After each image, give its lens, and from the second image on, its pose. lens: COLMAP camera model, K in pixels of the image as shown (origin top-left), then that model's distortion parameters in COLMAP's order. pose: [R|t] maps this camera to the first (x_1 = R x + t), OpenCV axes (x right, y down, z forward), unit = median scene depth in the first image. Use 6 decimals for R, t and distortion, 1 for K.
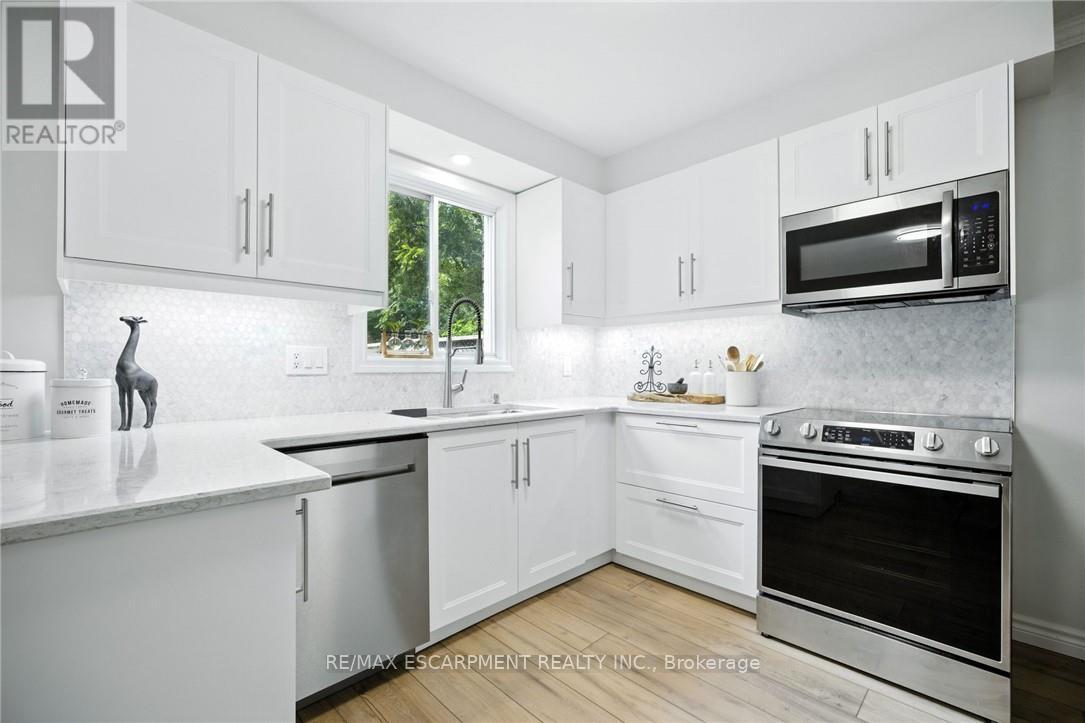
lens RADIAL K [[463.0, 0, 546.6], [0, 463.0, 366.9], [0, 0, 1]] dist [-0.009064, -0.000117]
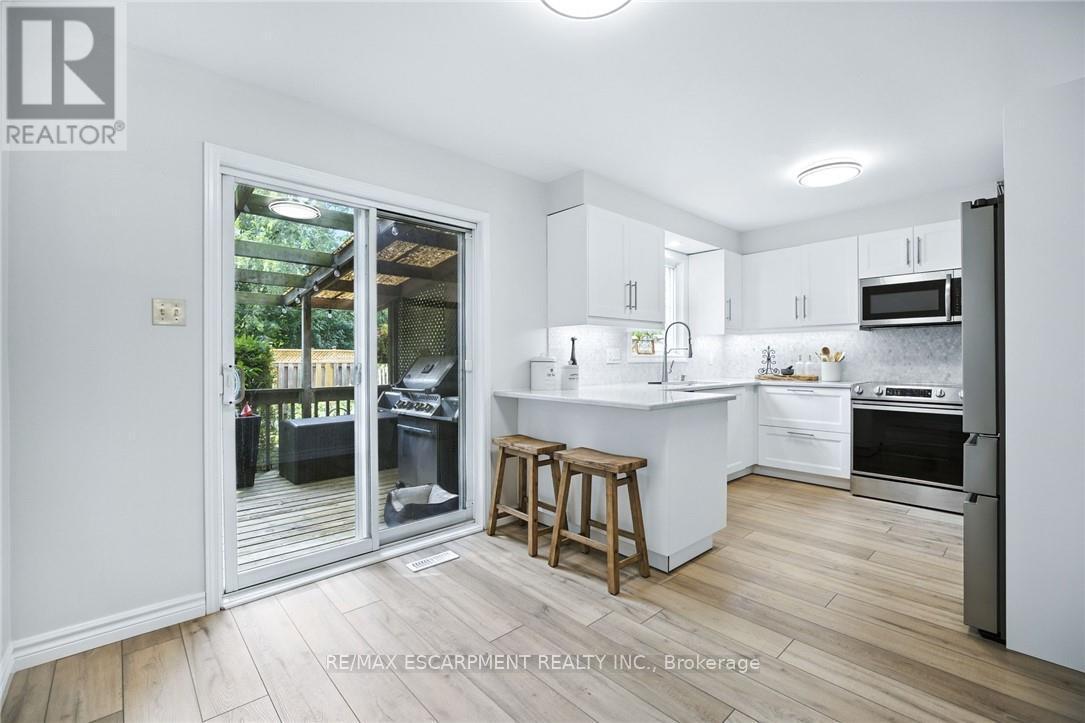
lens RADIAL K [[468.0, 0, 544.7], [0, 468.0, 358.6], [0, 0, 1]] dist [-0.003139, 0.000537]
pose [[0.999625, -0.001305, -0.027352, -0.675482], [0.001341, 0.999998, 0.001285, -0.005771], [0.027350, -0.001321, 0.999625, -0.876251]]
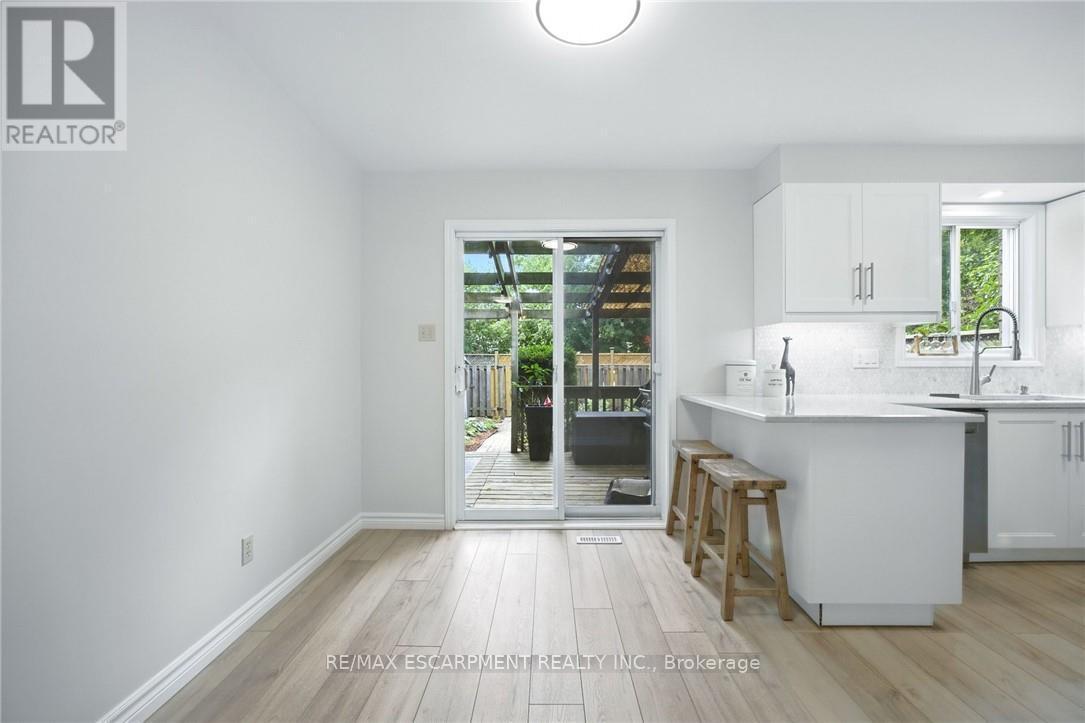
lens RADIAL K [[471.4, 0, 546.7], [0, 471.4, 363.0], [0, 0, 1]] dist [-0.002560, 0.000563]
pose [[0.714000, 0.000081, -0.700146, -0.161451], [0.003107, 0.999990, 0.003284, -0.006749], [0.700139, -0.004520, 0.713992, -0.774612]]
